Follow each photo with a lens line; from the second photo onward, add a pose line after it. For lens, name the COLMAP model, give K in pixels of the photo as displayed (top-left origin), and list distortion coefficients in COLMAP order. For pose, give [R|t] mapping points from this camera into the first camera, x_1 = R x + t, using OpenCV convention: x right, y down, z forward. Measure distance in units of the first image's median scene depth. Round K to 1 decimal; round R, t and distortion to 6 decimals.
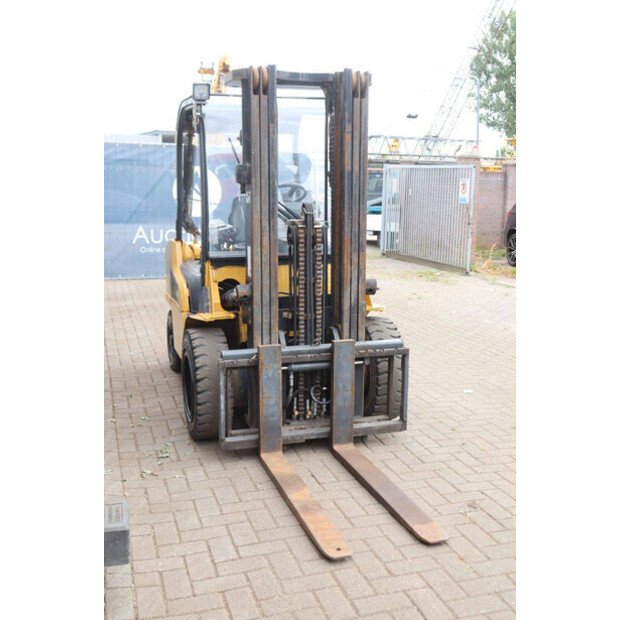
lens RADIAL K [[657.2, 0, 296.9], [0, 657.2, 308.2], [0, 0, 1]] dist [-0.003517, 0.007909]
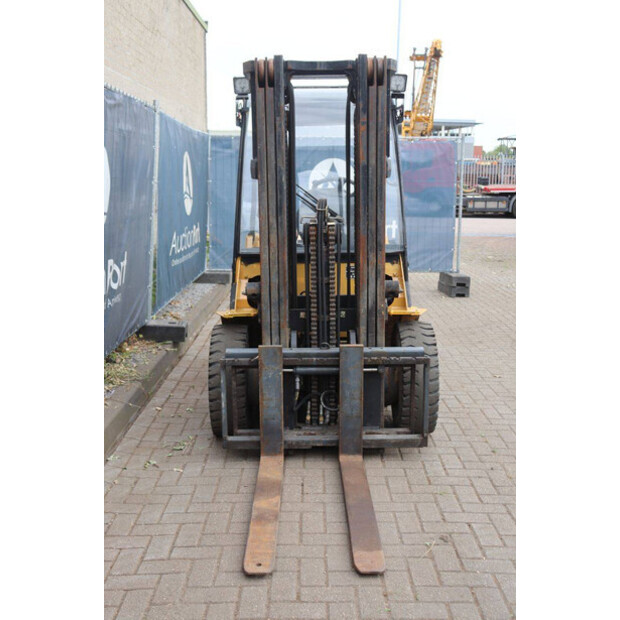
lens RADIAL K [[668.9, 0, 310.0], [0, 668.9, 310.0], [0, 0, 1]] dist [0.004127, 0.010380]
pose [[0.961765, 0.043999, -0.270319, 0.266280], [-0.040760, 0.999014, 0.017586, -0.015589], [0.270827, -0.005896, 0.962610, 0.061012]]
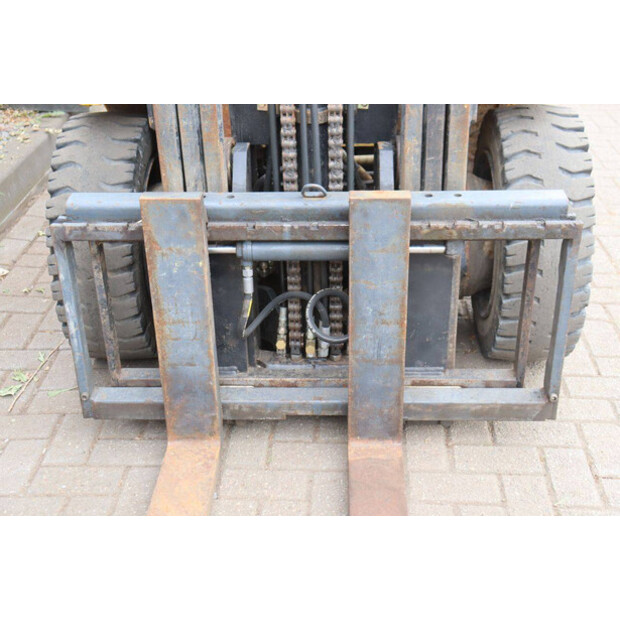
lens RADIAL K [[871.9, 0, 311.9], [0, 871.9, 288.7], [0, 0, 1]] dist [0.044699, 0.081717]
pose [[0.948382, 0.131128, -0.288751, 0.178649], [-0.034694, 0.947948, 0.316531, -0.052576], [0.315227, -0.290174, 0.903566, 0.528437]]
